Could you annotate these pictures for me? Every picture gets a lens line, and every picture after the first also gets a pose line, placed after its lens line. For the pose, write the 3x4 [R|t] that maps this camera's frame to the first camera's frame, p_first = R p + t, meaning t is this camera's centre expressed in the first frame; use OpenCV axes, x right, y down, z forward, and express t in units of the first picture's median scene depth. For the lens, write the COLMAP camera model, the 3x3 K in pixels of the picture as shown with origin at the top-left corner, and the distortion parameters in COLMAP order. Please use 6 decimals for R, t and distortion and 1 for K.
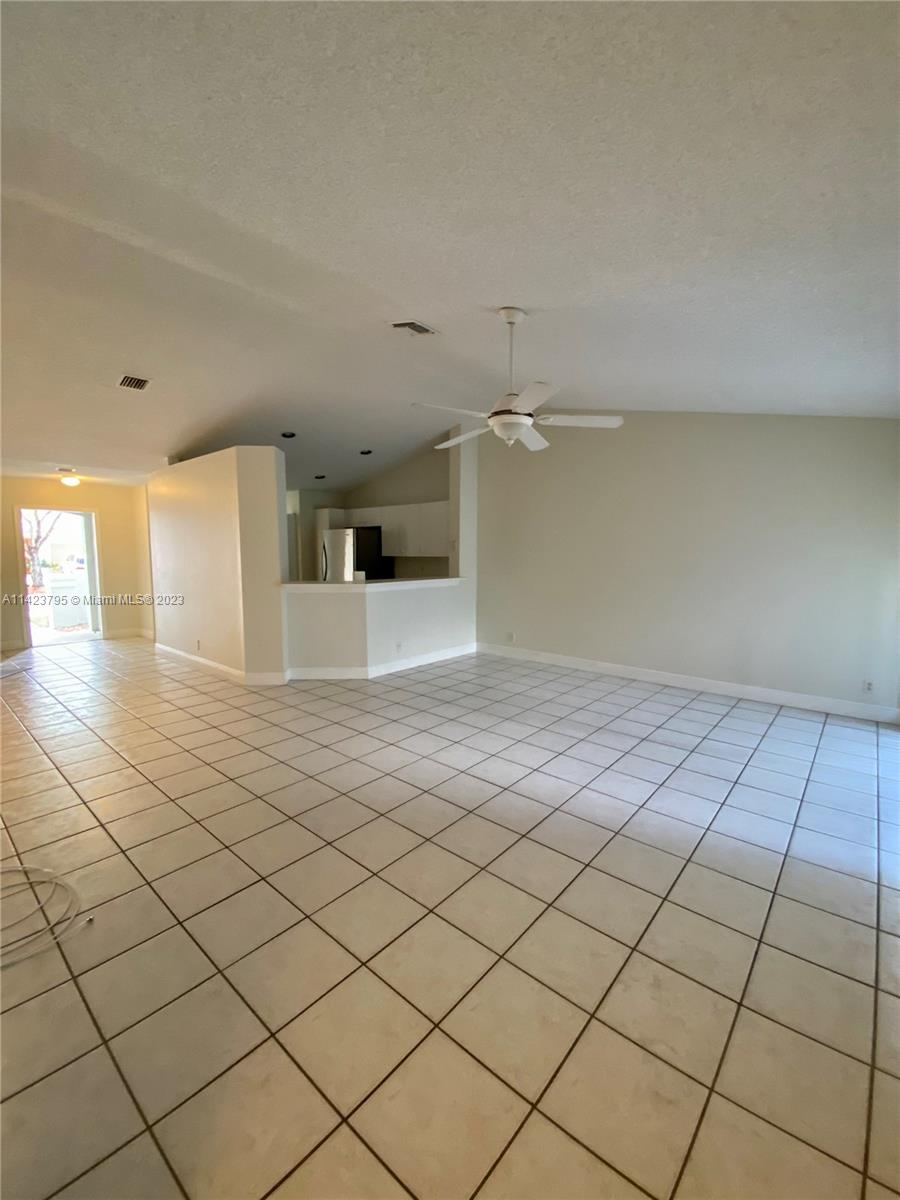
lens RADIAL K [[492.7, 0, 444.6], [0, 492.7, 597.7], [0, 0, 1]] dist [-0.010335, -0.002066]
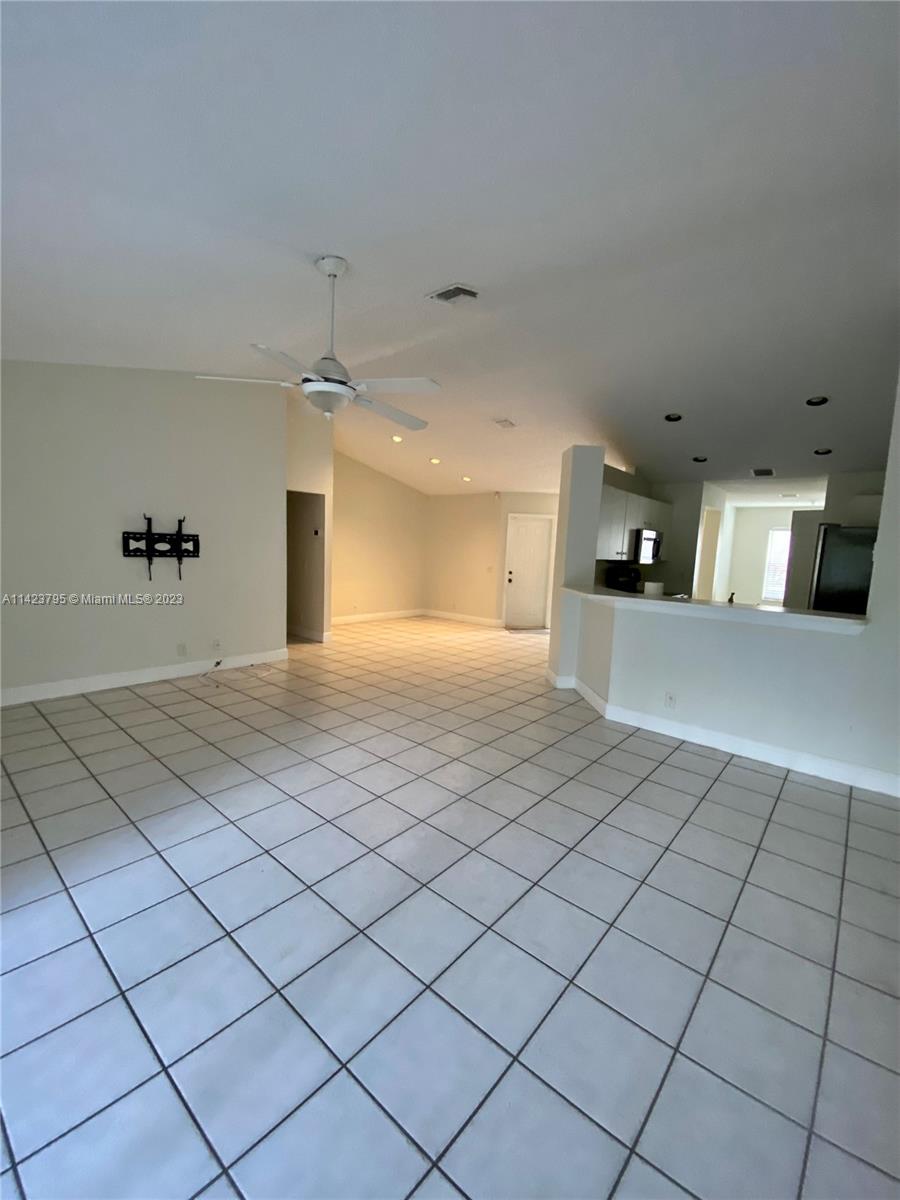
lens RADIAL K [[492.7, 0, 443.5], [0, 492.7, 592.6], [0, 0, 1]] dist [-0.010335, -0.002066]
pose [[0.016009, 0.107251, -0.994103, 0.689949], [-0.148536, 0.983454, 0.103710, -0.083977], [0.988777, 0.146000, 0.031675, 0.824472]]
